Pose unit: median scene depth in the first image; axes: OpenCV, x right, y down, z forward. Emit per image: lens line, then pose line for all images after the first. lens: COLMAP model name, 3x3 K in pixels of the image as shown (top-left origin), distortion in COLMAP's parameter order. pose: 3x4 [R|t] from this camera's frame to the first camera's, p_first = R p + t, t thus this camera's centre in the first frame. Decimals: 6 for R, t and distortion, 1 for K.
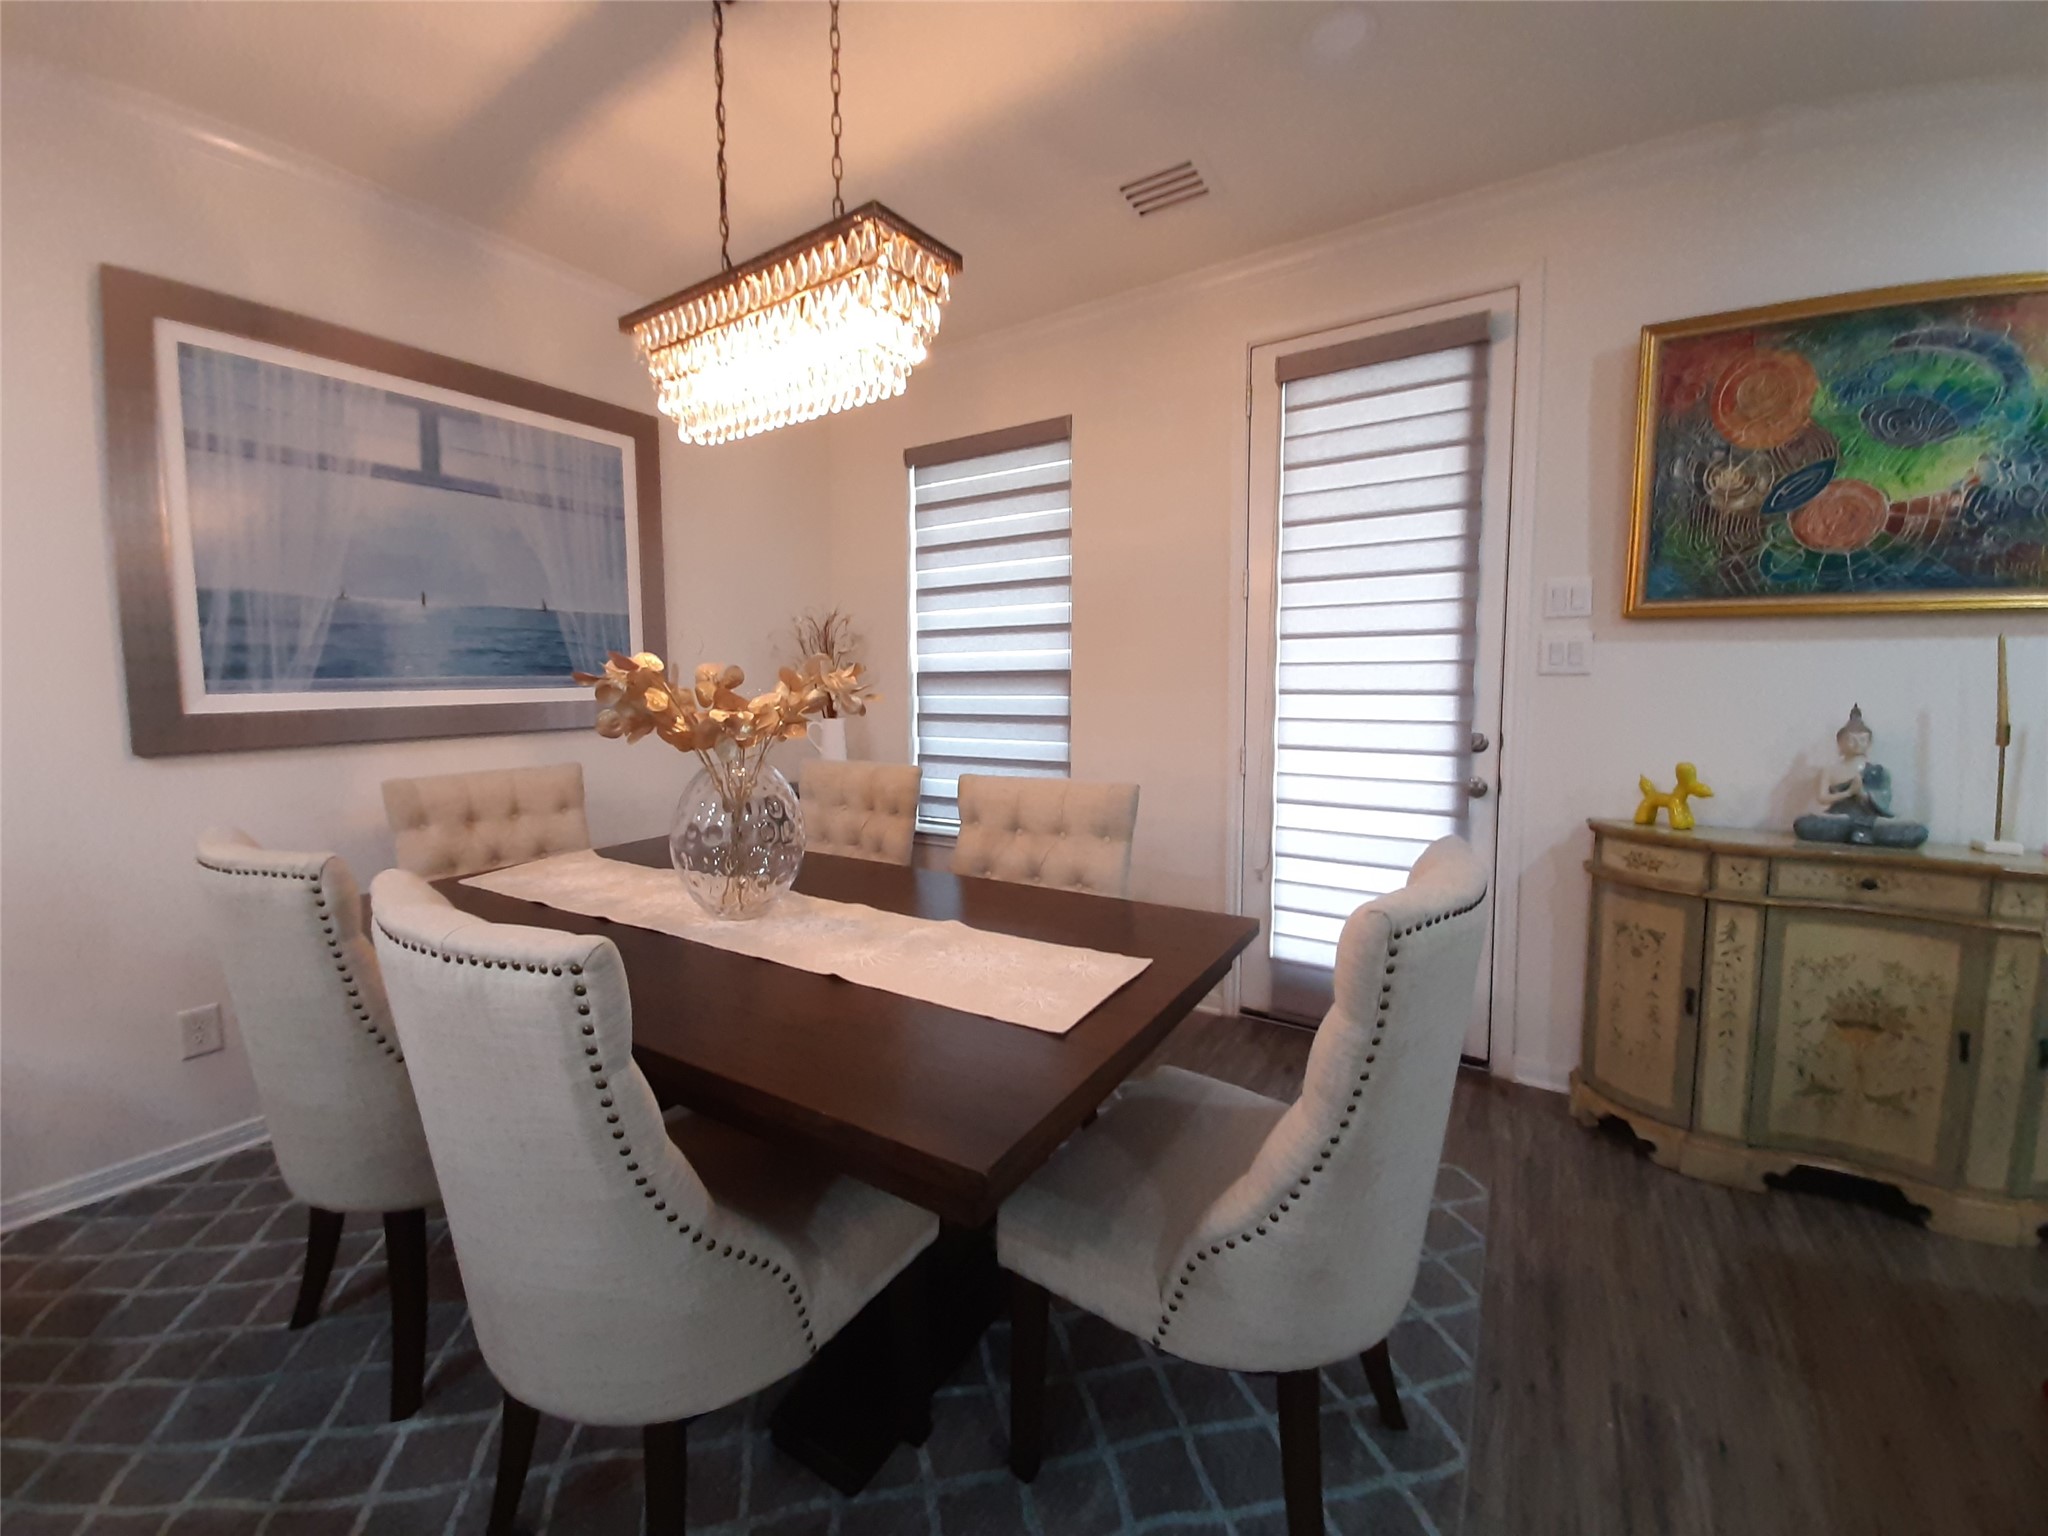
lens RADIAL K [[788.7, 0, 1030.2], [0, 788.7, 745.1], [0, 0, 1]] dist [0.014518, -0.014386]
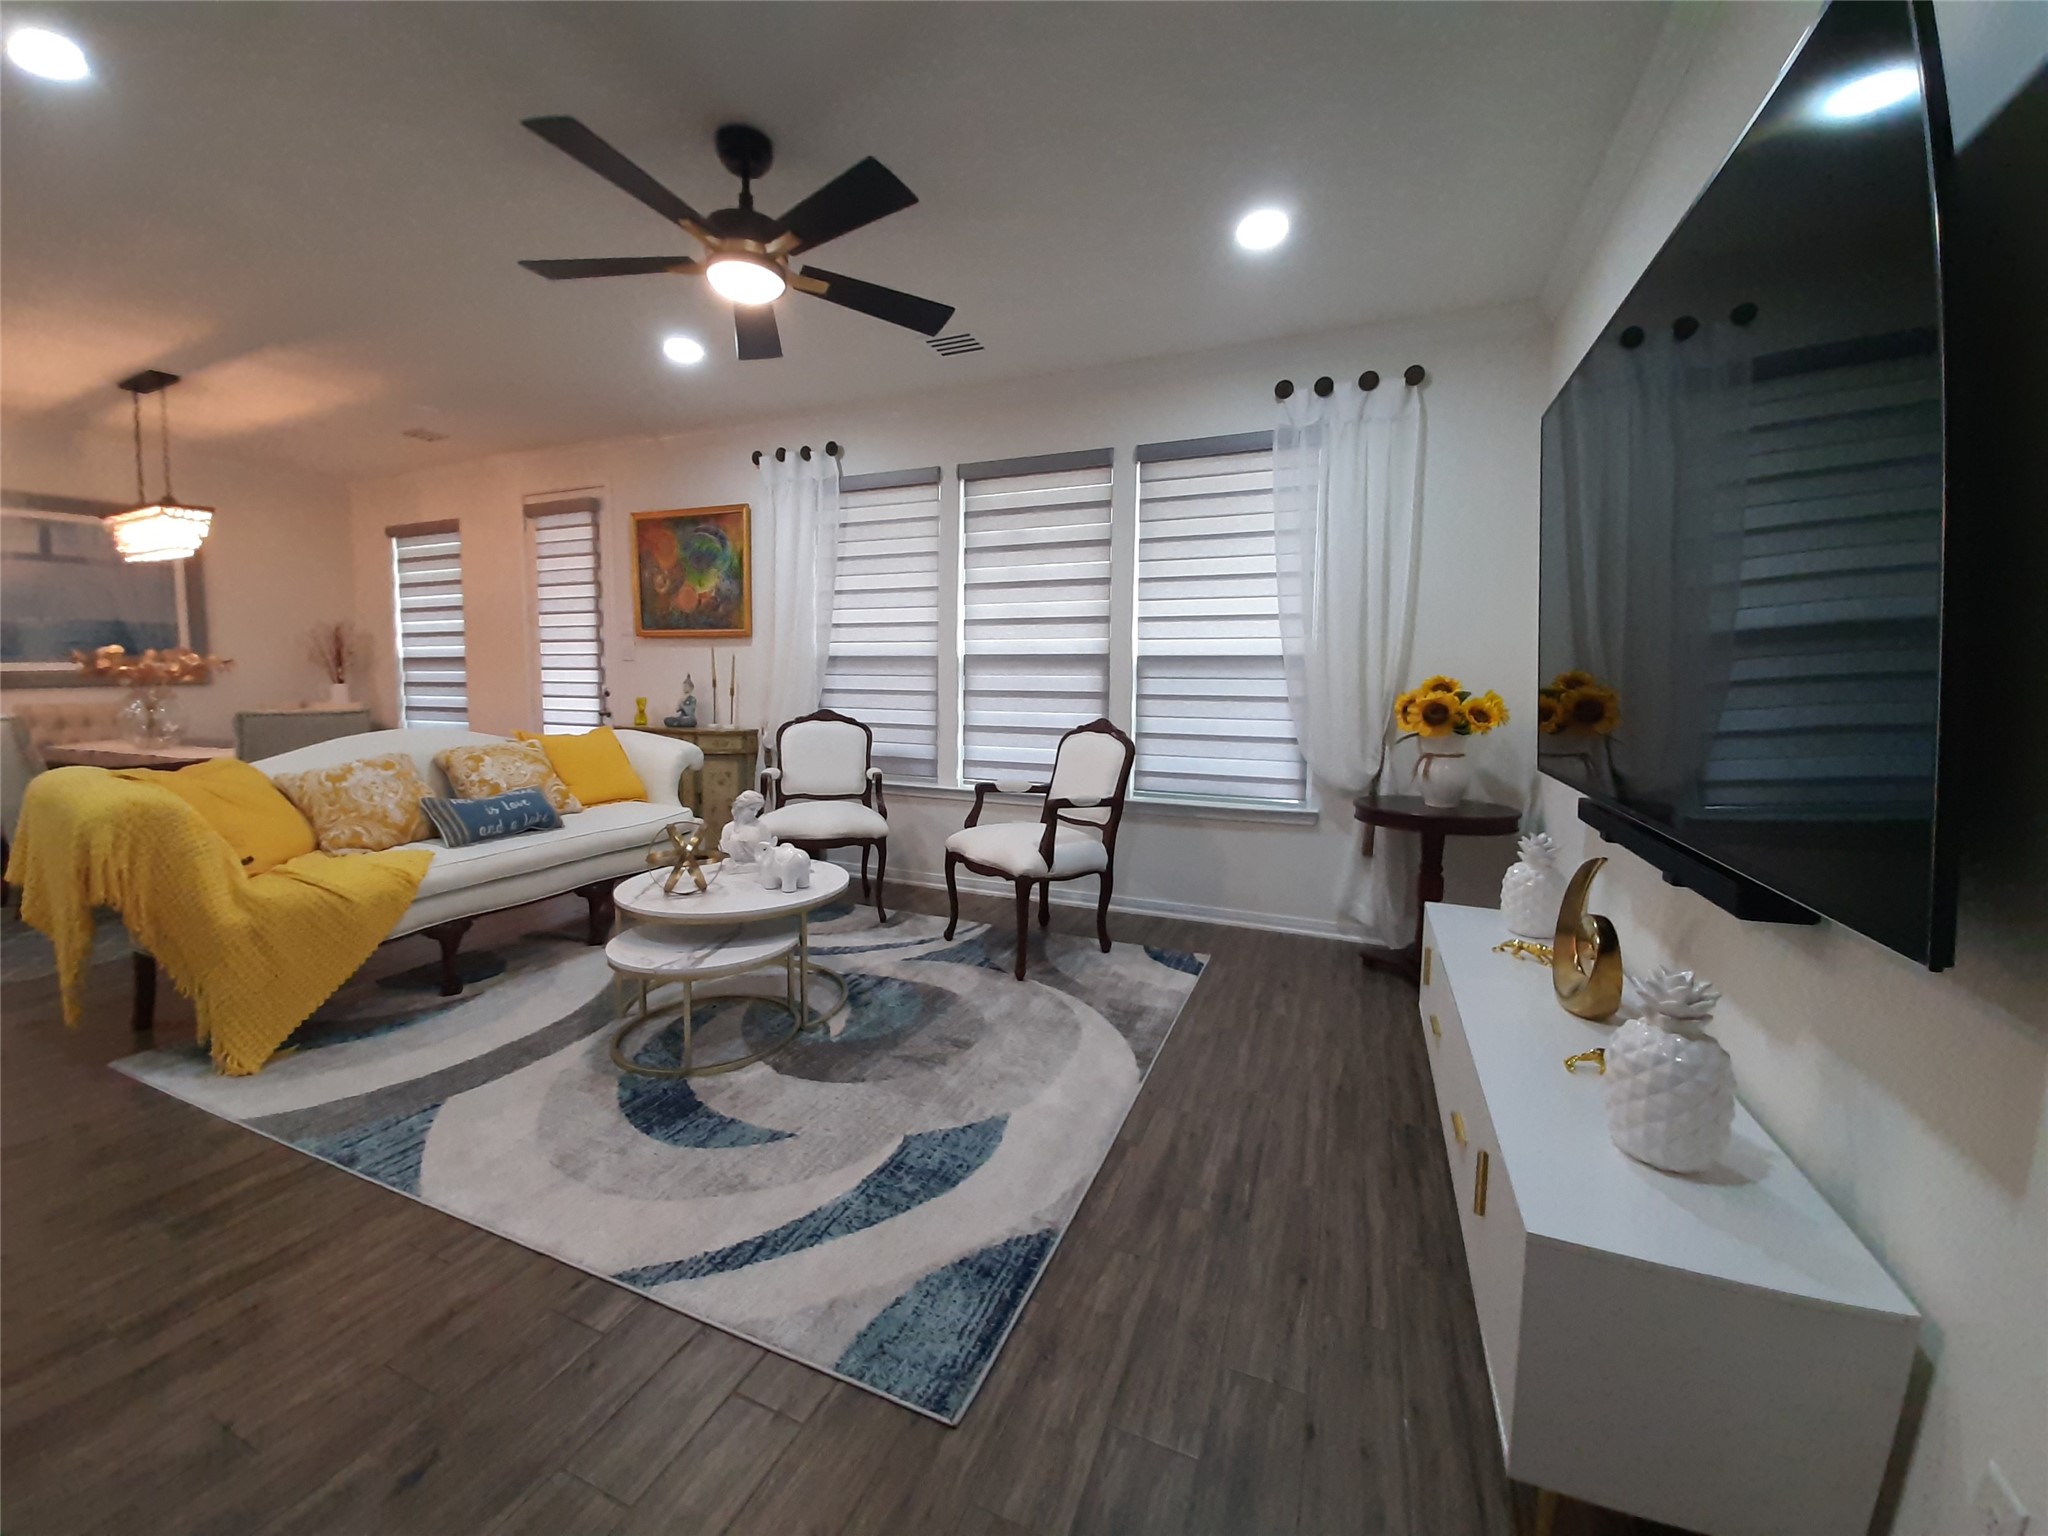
lens RADIAL K [[788.7, 0, 1030.2], [0, 788.7, 745.1], [0, 0, 1]] dist [0.014518, -0.014386]
pose [[0.987164, 0.000638, 0.159706, 1.362671], [-0.000259, 0.999997, -0.002395, 0.146197], [-0.159707, 0.002323, 0.987162, -1.315640]]
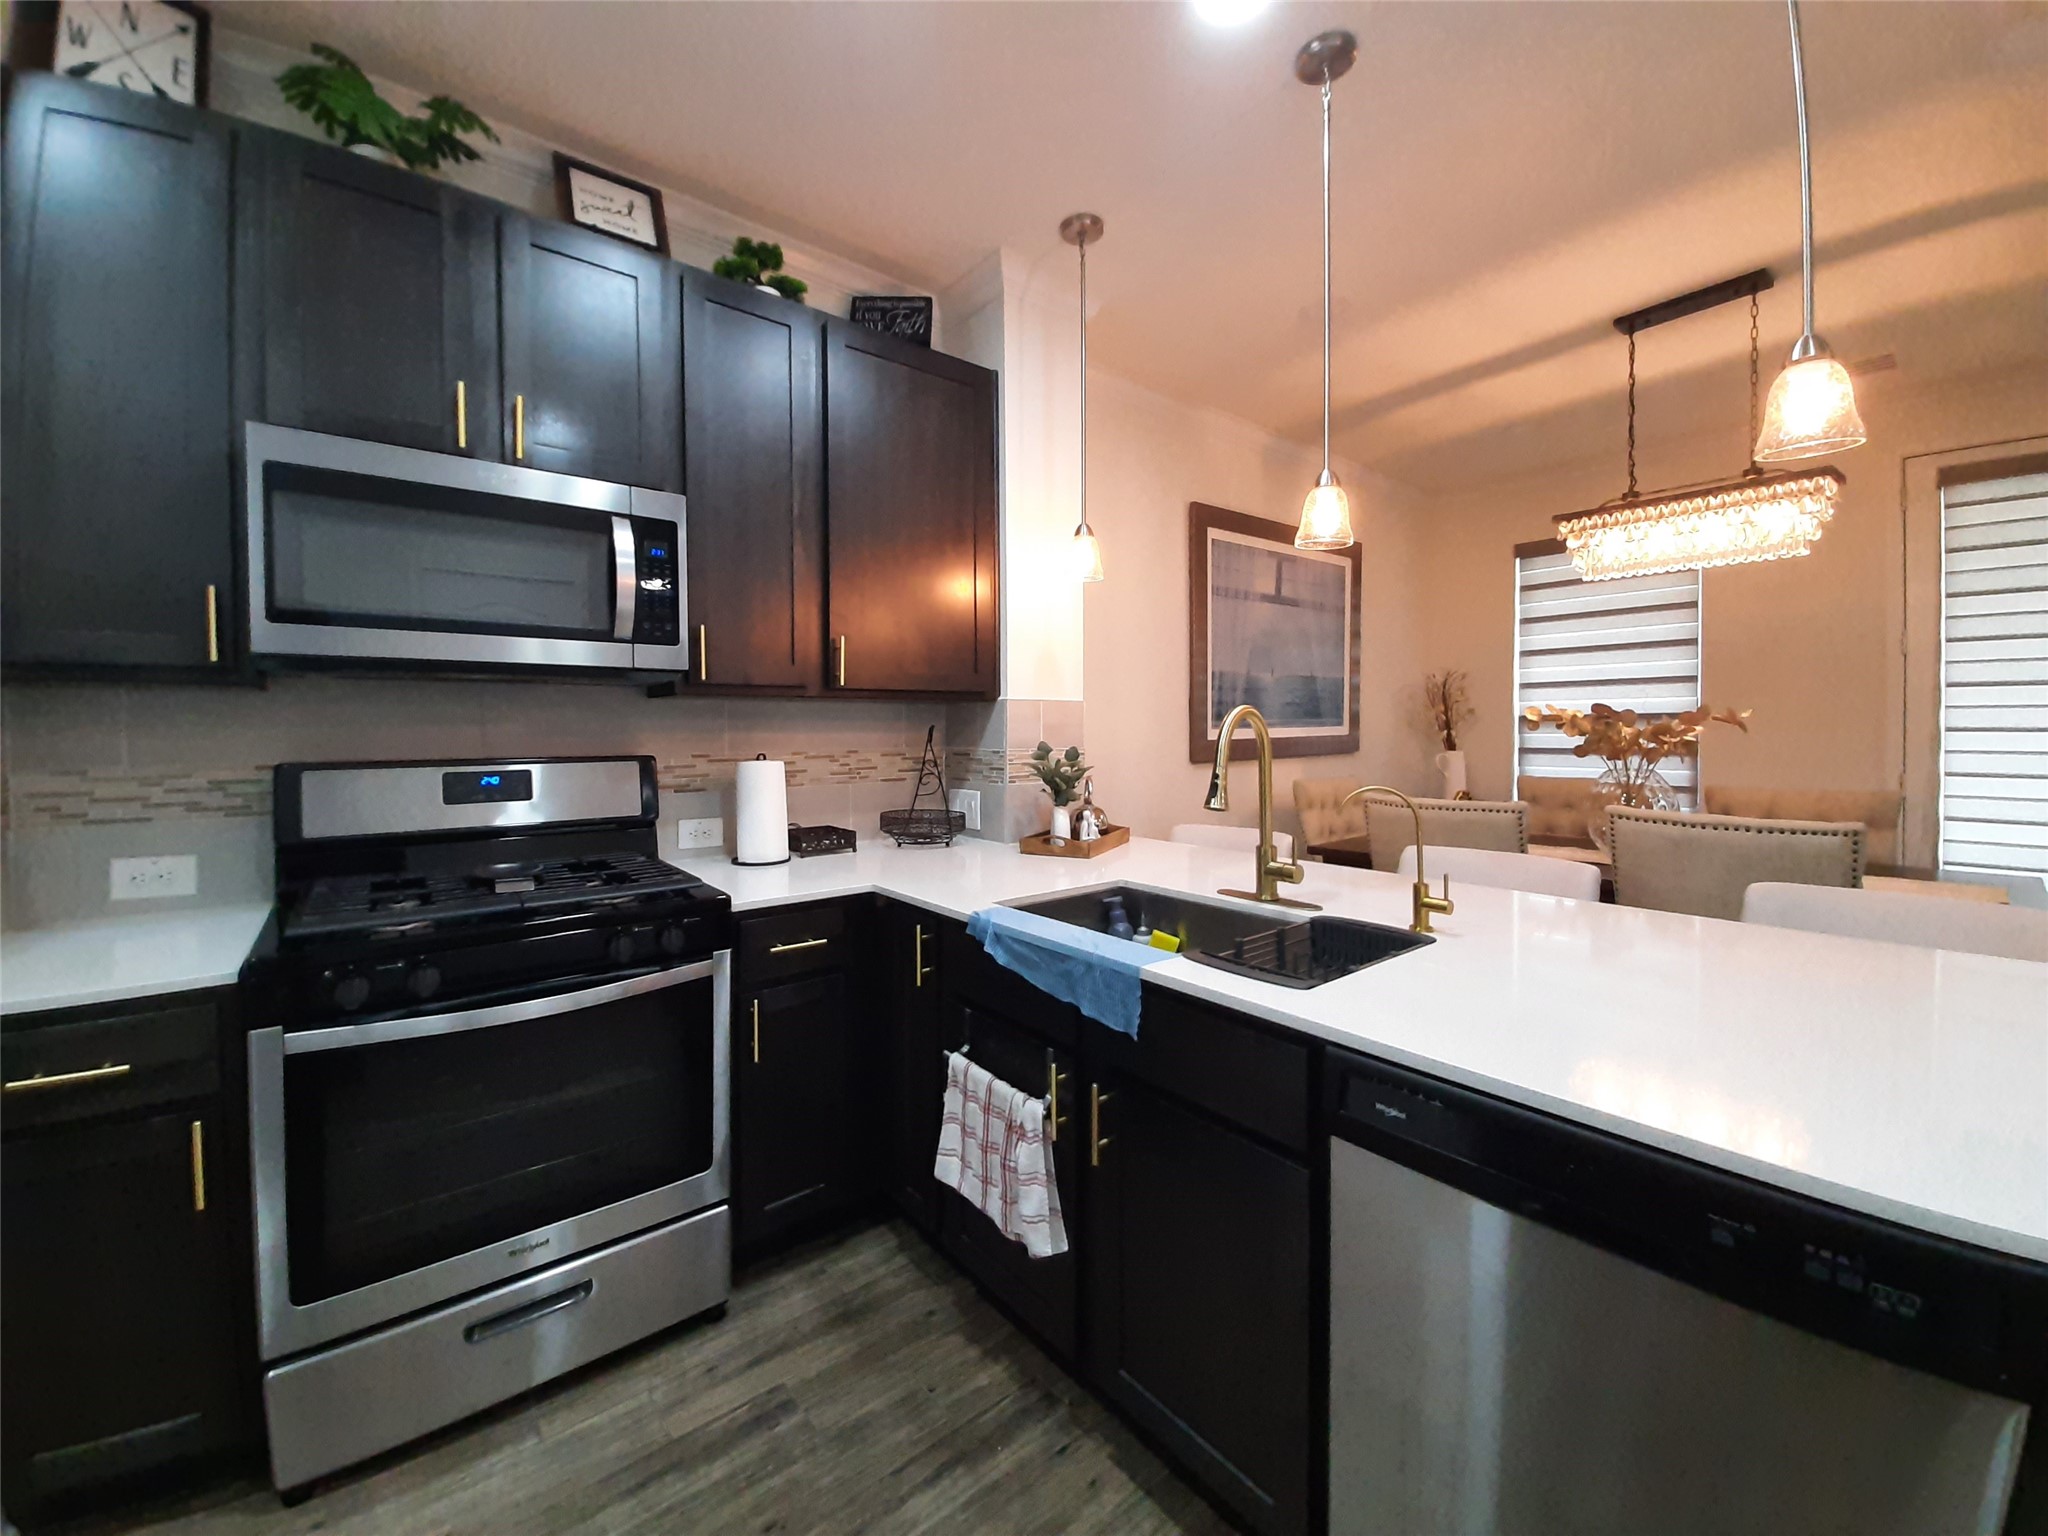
lens RADIAL K [[788.7, 0, 1030.2], [0, 788.7, 745.1], [0, 0, 1]] dist [0.014518, -0.014386]
pose [[0.942068, 0.006537, -0.335358, -0.689059], [-0.026082, 0.998211, -0.053809, 0.066145], [0.334406, 0.059438, 0.940553, -0.691312]]
